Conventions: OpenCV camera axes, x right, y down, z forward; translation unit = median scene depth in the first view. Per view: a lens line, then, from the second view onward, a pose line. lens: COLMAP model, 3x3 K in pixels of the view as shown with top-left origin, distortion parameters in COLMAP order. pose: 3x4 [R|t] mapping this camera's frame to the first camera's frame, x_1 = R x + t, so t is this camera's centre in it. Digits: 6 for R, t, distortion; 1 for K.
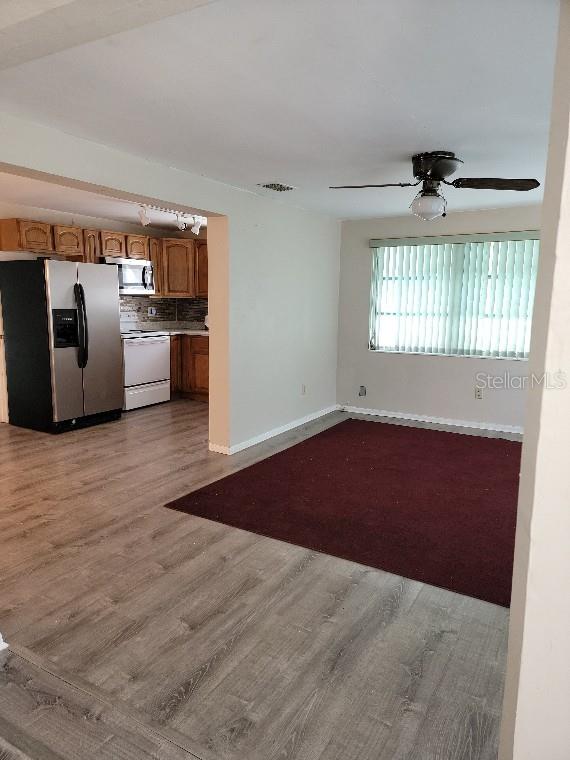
lens RADIAL K [[521.0, 0, 281.7], [0, 521.0, 382.3], [0, 0, 1]] dist [0.107785, -0.098685]
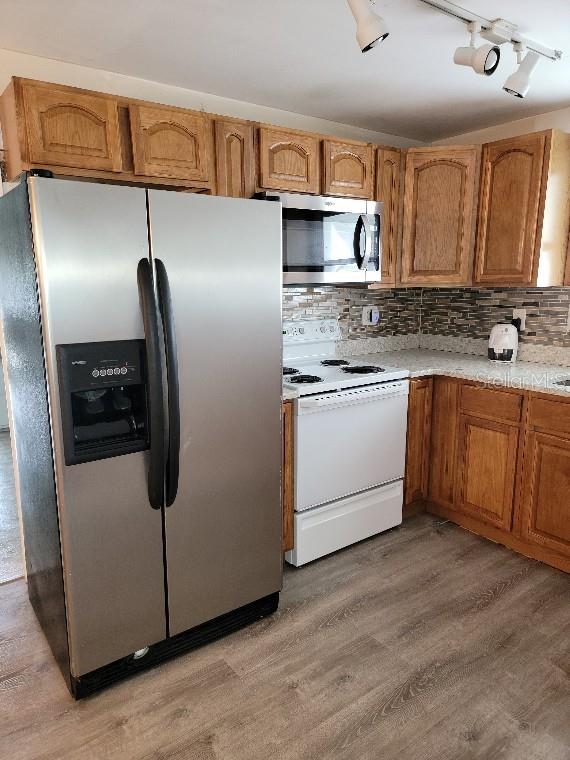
lens RADIAL K [[521.0, 0, 281.7], [0, 521.0, 382.3], [0, 0, 1]] dist [0.107785, -0.098685]
pose [[0.917844, 0.060465, -0.392310, -0.148218], [-0.046304, 0.997892, 0.045470, -0.105217], [0.394232, -0.023569, 0.918709, 0.596072]]
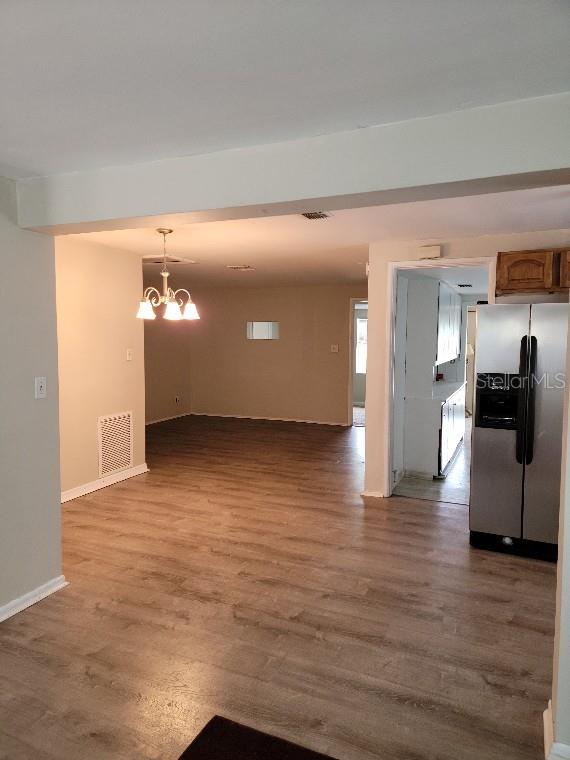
lens RADIAL K [[521.0, 0, 281.7], [0, 521.0, 382.3], [0, 0, 1]] dist [0.107785, -0.098685]
pose [[0.107429, 0.073879, -0.991464, 0.187966], [-0.158760, 0.985714, 0.056248, -0.095663], [0.981455, 0.151362, 0.117623, 0.511556]]
